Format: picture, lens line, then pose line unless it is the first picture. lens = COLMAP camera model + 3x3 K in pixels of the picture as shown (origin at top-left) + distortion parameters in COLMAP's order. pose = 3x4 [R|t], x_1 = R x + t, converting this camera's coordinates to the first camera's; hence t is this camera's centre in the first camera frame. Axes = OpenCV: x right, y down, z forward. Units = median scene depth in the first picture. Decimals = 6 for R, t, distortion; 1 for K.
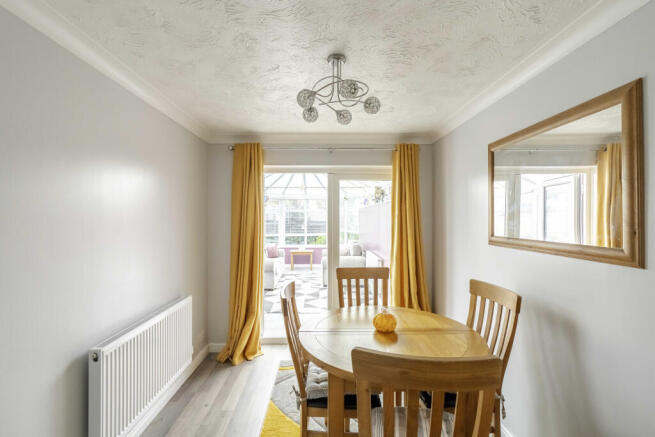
lens RADIAL K [[299.1, 0, 327.2], [0, 299.1, 218.4], [0, 0, 1]] dist [-0.003311, 0.003469]
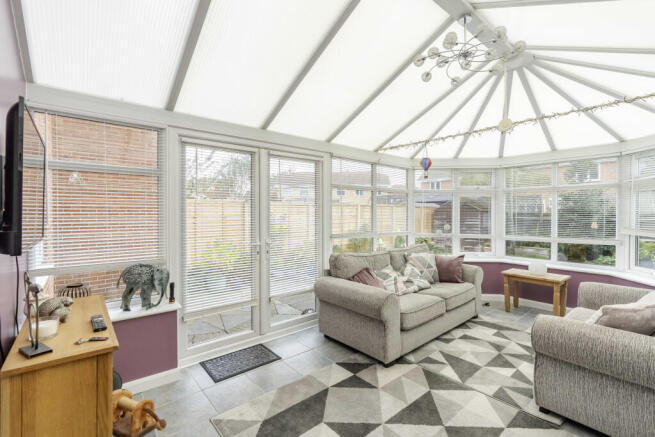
lens RADIAL K [[299.1, 0, 326.4], [0, 299.1, 217.9], [0, 0, 1]] dist [-0.003311, 0.003469]
pose [[0.623043, 0.014625, -0.782051, 0.073350], [-0.000510, 0.999833, 0.018292, 0.012810], [0.782188, -0.010997, 0.622946, 0.450997]]
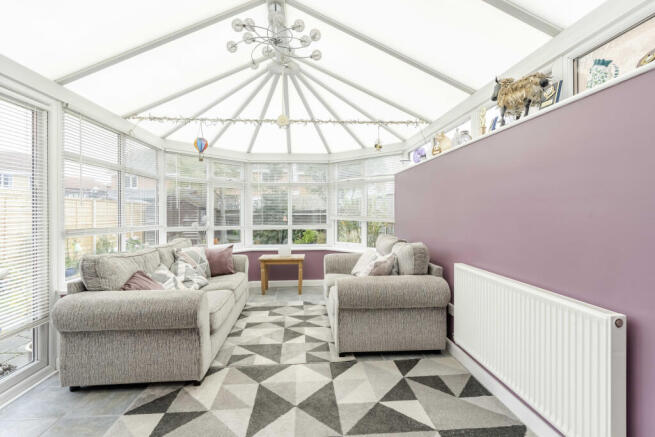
lens RADIAL K [[311.7, 0, 328.8], [0, 311.7, 212.5], [0, 0, 1]] dist [-0.003934, -0.000606]
pose [[0.998612, -0.004015, 0.052511, -0.030699], [0.004130, 0.999989, -0.002093, 0.030294], [-0.052502, 0.002307, 0.998618, 0.426988]]
